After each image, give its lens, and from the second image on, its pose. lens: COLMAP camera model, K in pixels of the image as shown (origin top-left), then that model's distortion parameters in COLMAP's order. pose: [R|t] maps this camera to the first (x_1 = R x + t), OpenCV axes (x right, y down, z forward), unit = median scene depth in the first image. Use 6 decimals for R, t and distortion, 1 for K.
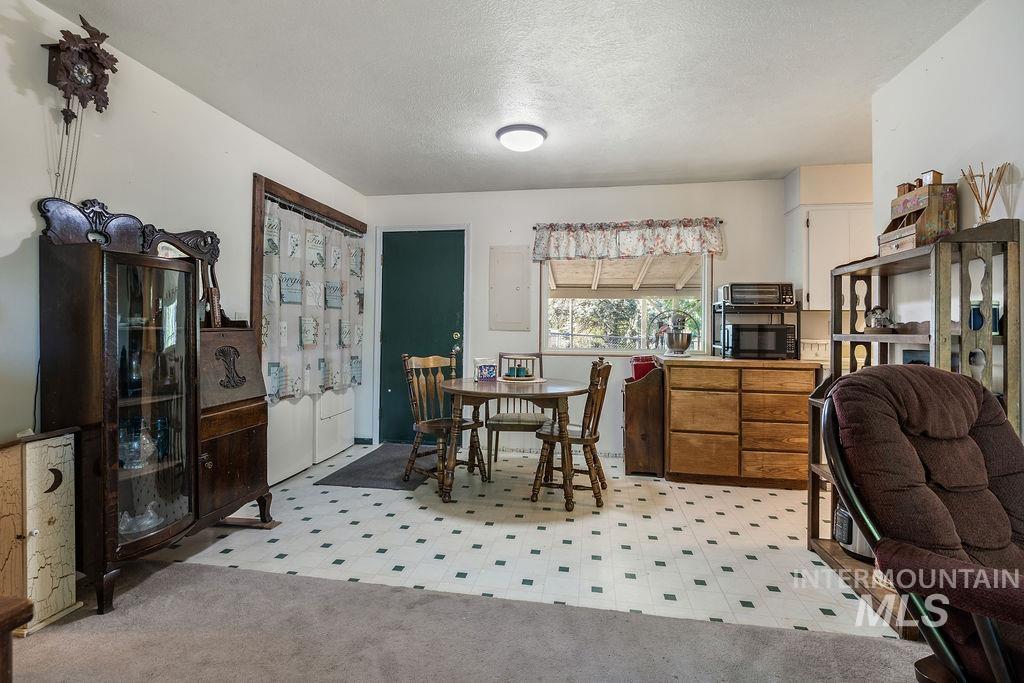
lens RADIAL K [[478.5, 0, 515.5], [0, 478.5, 323.1], [0, 0, 1]] dist [0.001984, -0.000688]
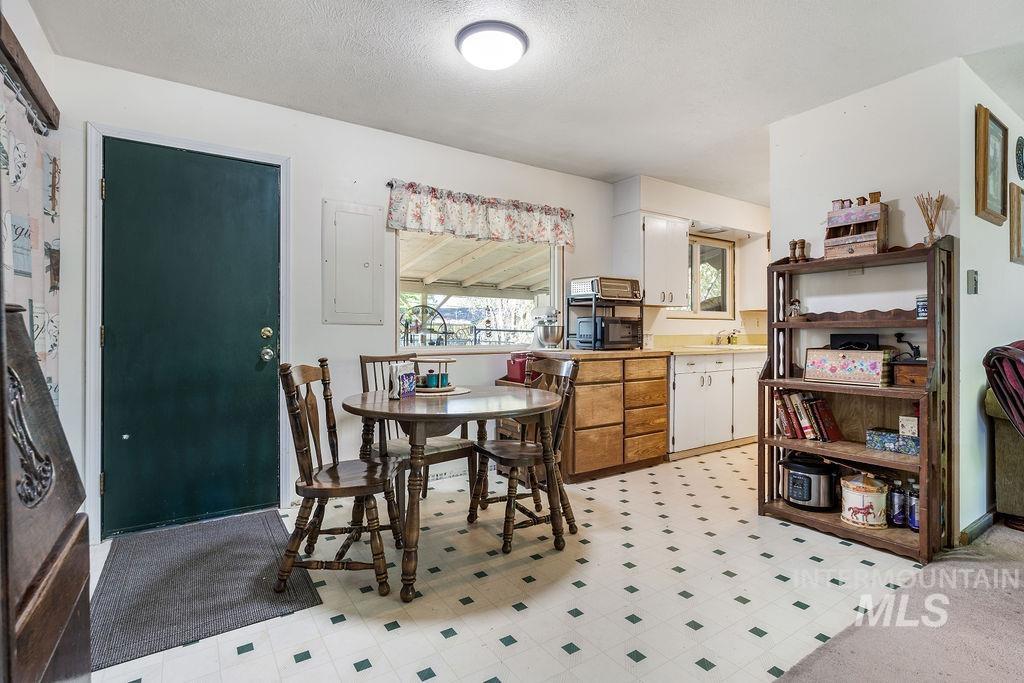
lens RADIAL K [[478.5, 0, 508.7], [0, 478.5, 331.7], [0, 0, 1]] dist [0.001984, -0.000688]
pose [[0.733136, -0.011271, 0.679989, -0.398065], [-0.001310, 0.999837, 0.017985, 0.016780], [-0.680081, -0.014076, 0.733002, 0.402968]]
